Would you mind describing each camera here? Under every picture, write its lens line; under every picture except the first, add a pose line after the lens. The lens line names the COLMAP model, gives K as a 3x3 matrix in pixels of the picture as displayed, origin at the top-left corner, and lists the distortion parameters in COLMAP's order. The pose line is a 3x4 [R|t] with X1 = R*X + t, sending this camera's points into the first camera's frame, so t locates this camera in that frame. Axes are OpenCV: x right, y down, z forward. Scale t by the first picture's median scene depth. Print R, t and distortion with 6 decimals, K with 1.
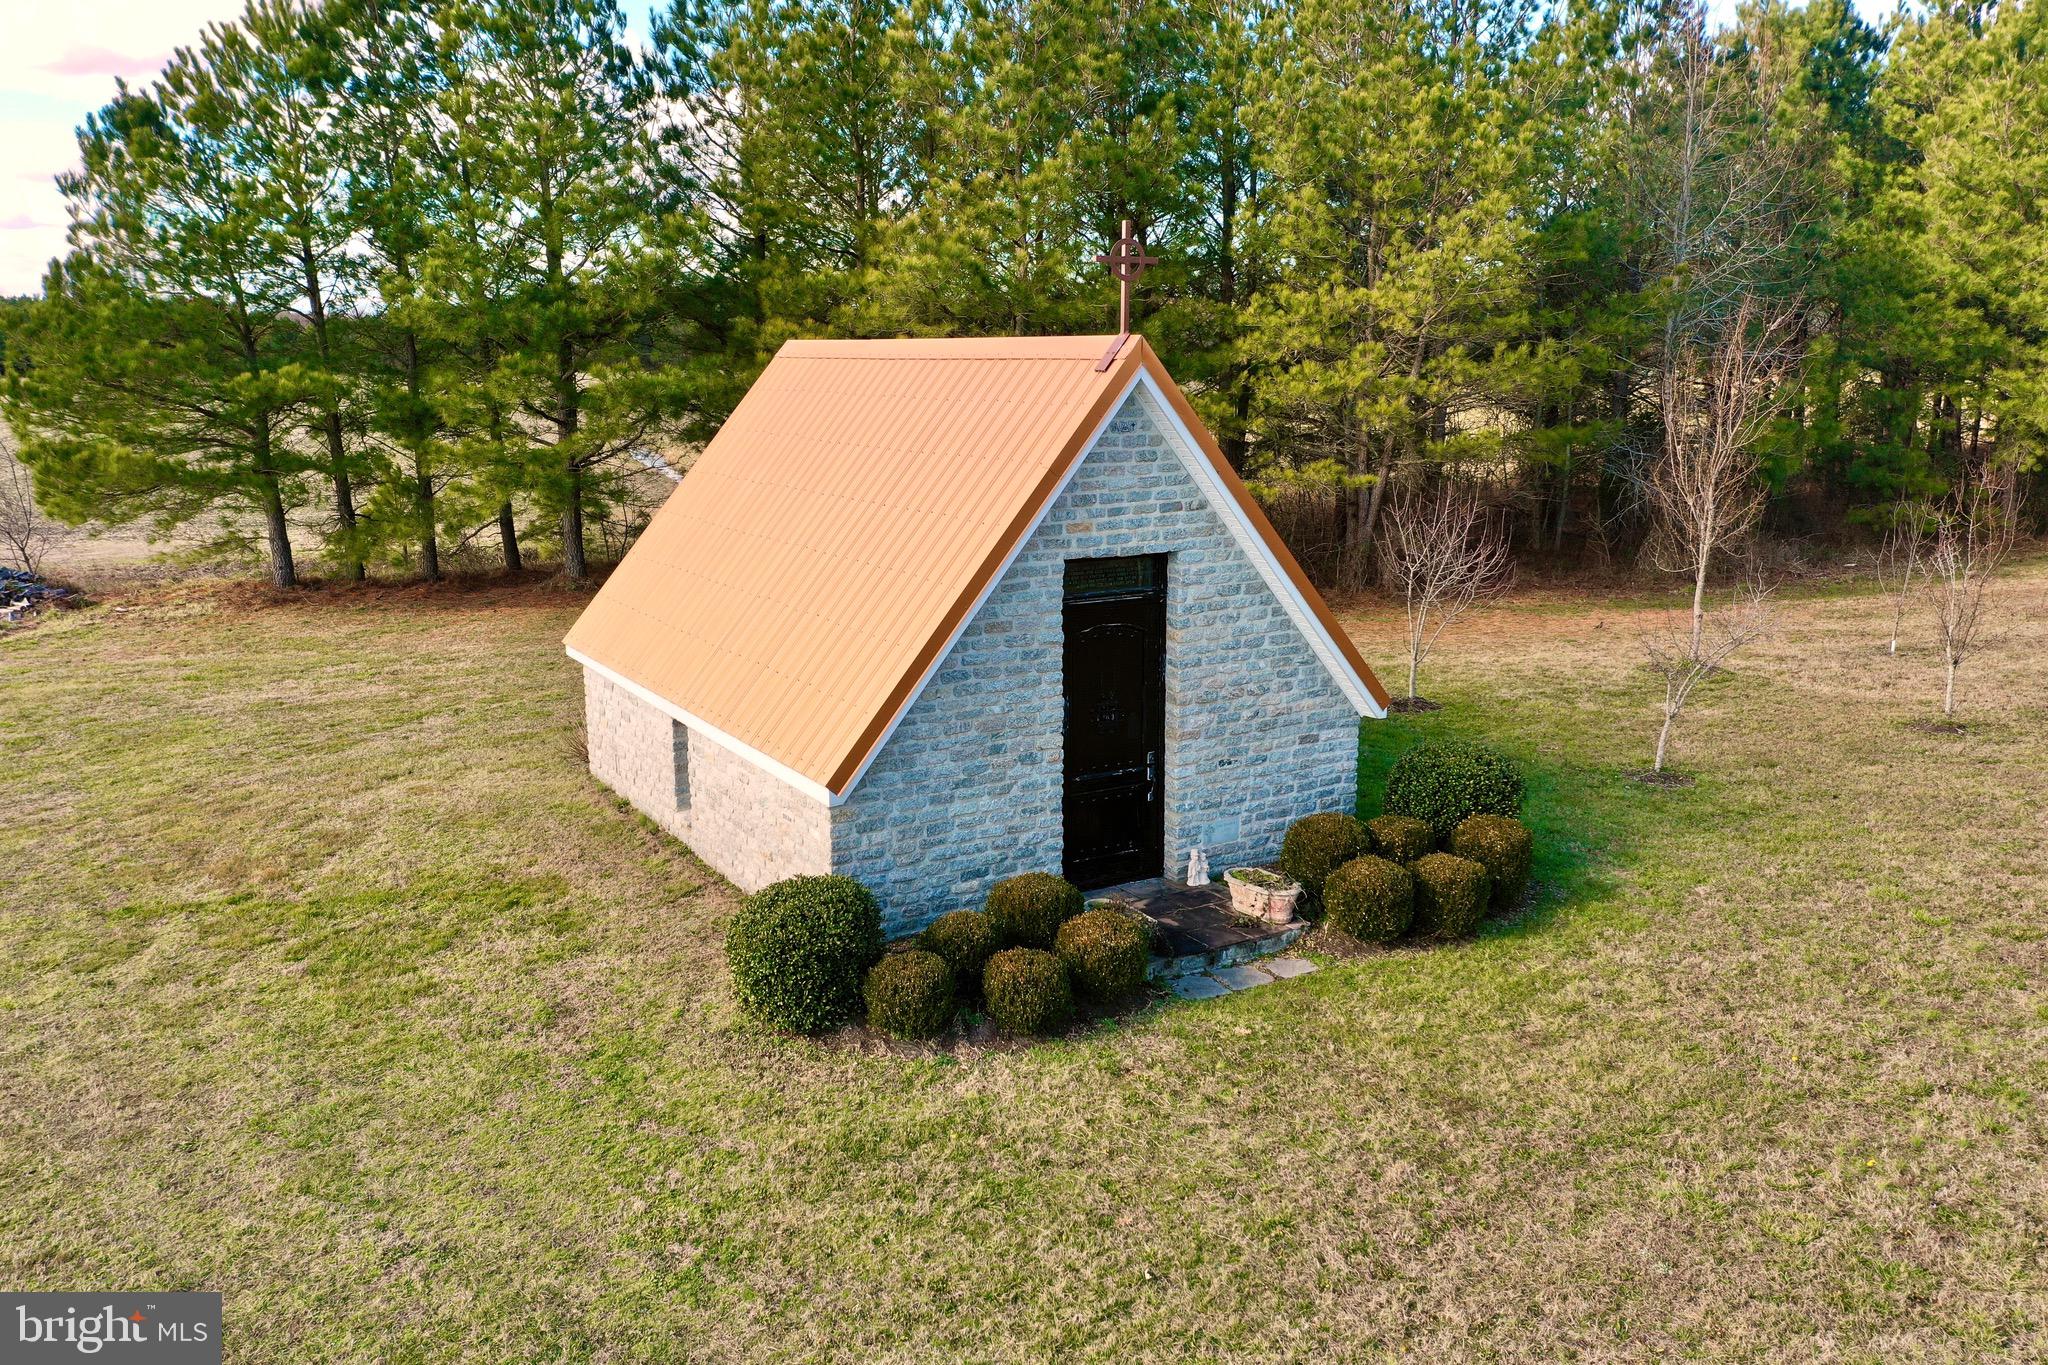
lens RADIAL K [[1614.1, 0, 1024.7], [0, 1614.1, 720.8], [0, 0, 1]] dist [-0.004289, 0.002225]
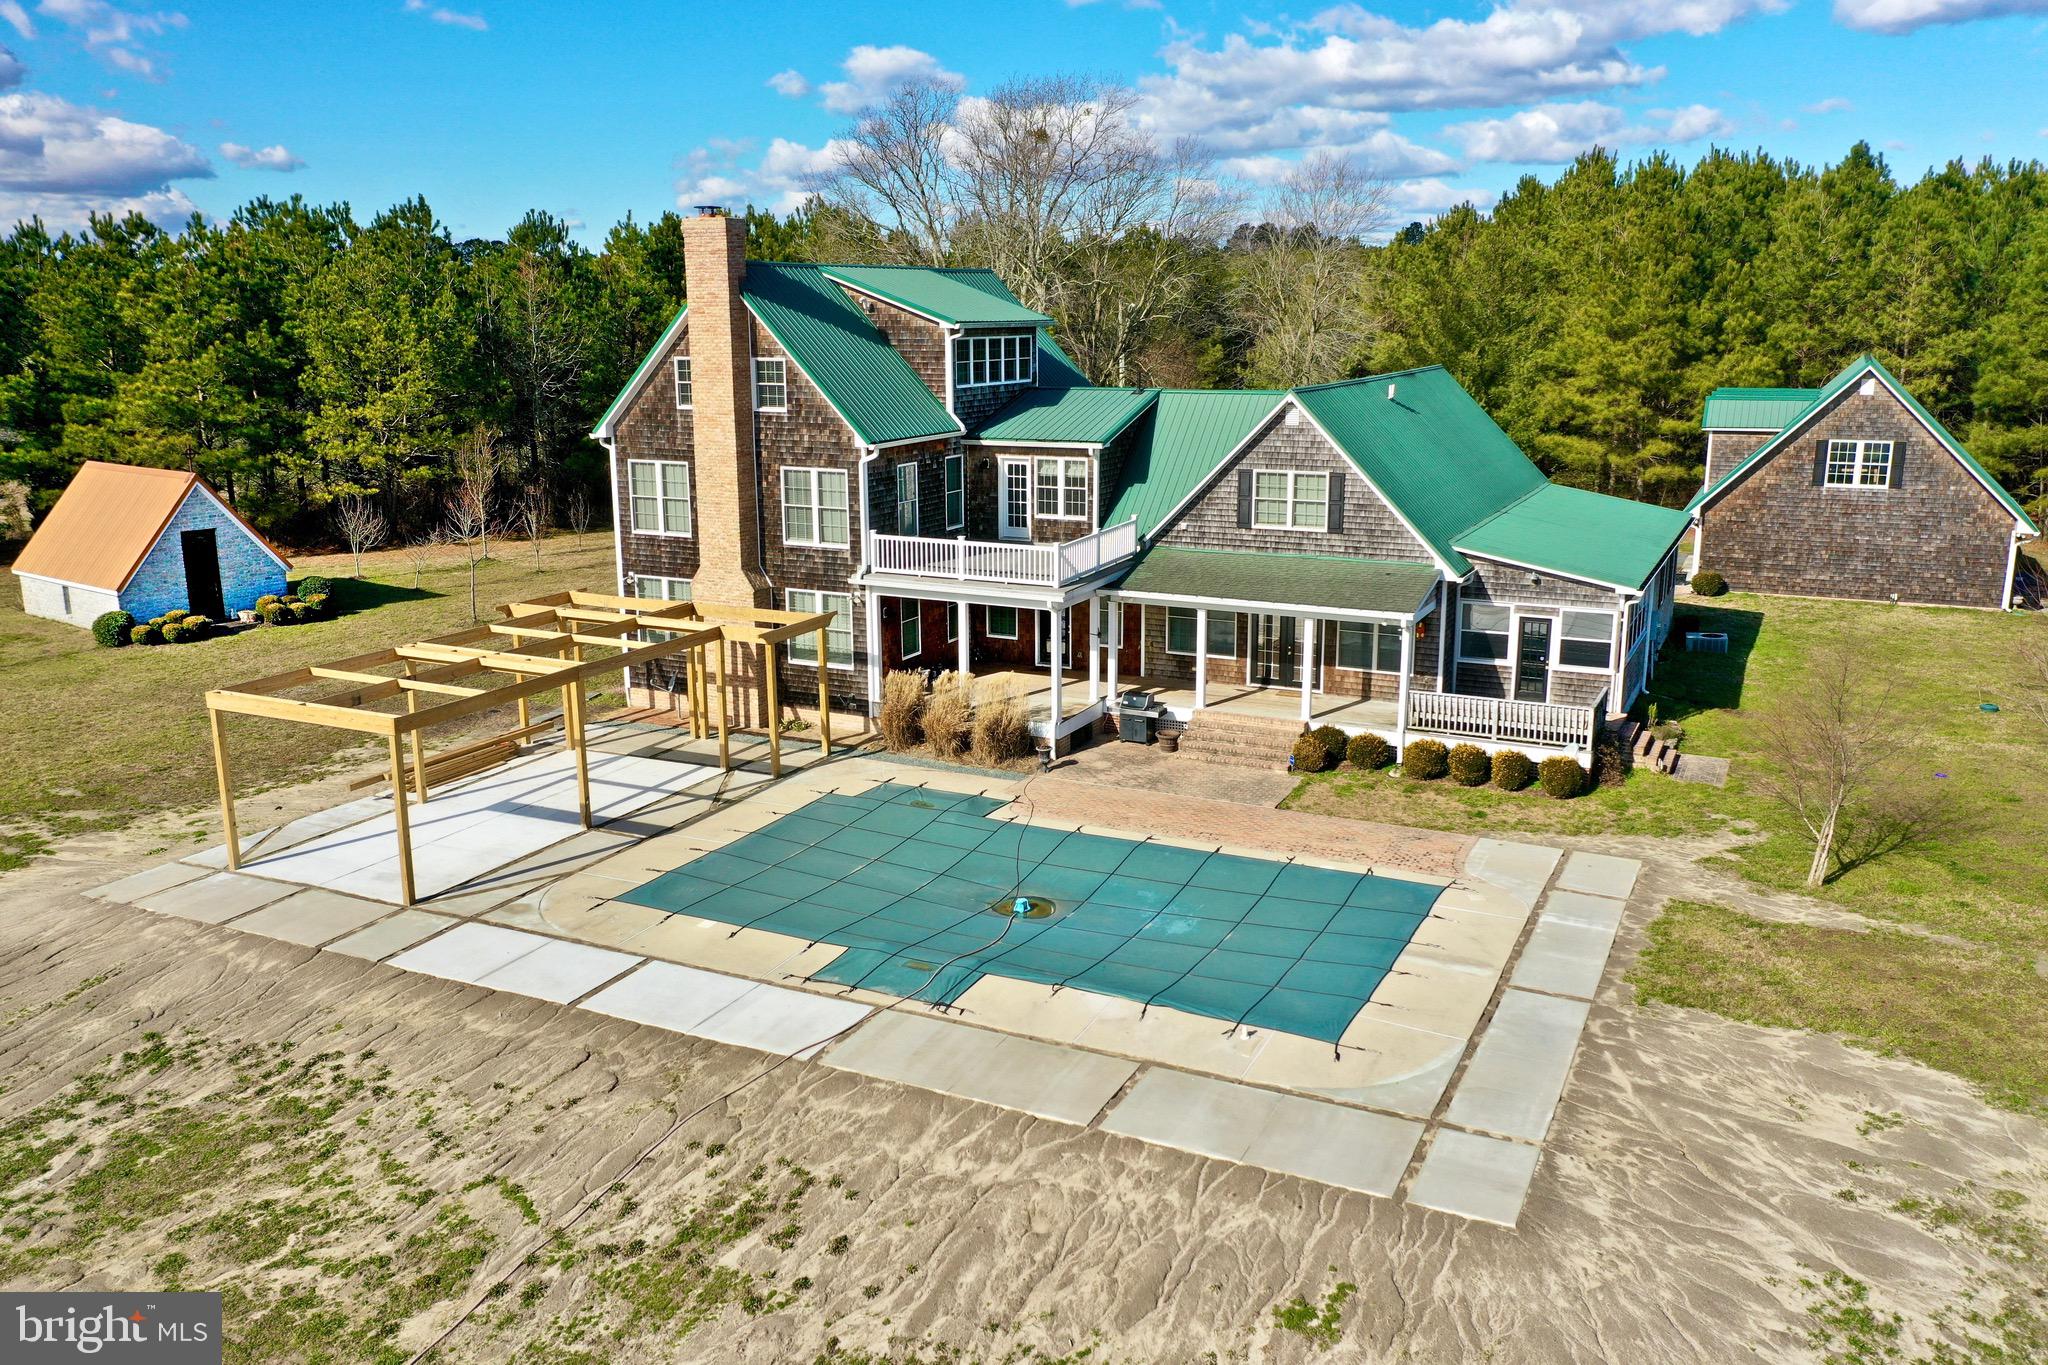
lens RADIAL K [[1614.1, 0, 1024.7], [0, 1614.1, 720.8], [0, 0, 1]] dist [-0.004289, 0.002225]
pose [[0.923242, -0.089102, 0.373745, 0.393455], [0.079113, 0.995980, 0.042019, 0.336776], [-0.375987, -0.009225, 0.926579, -3.222691]]
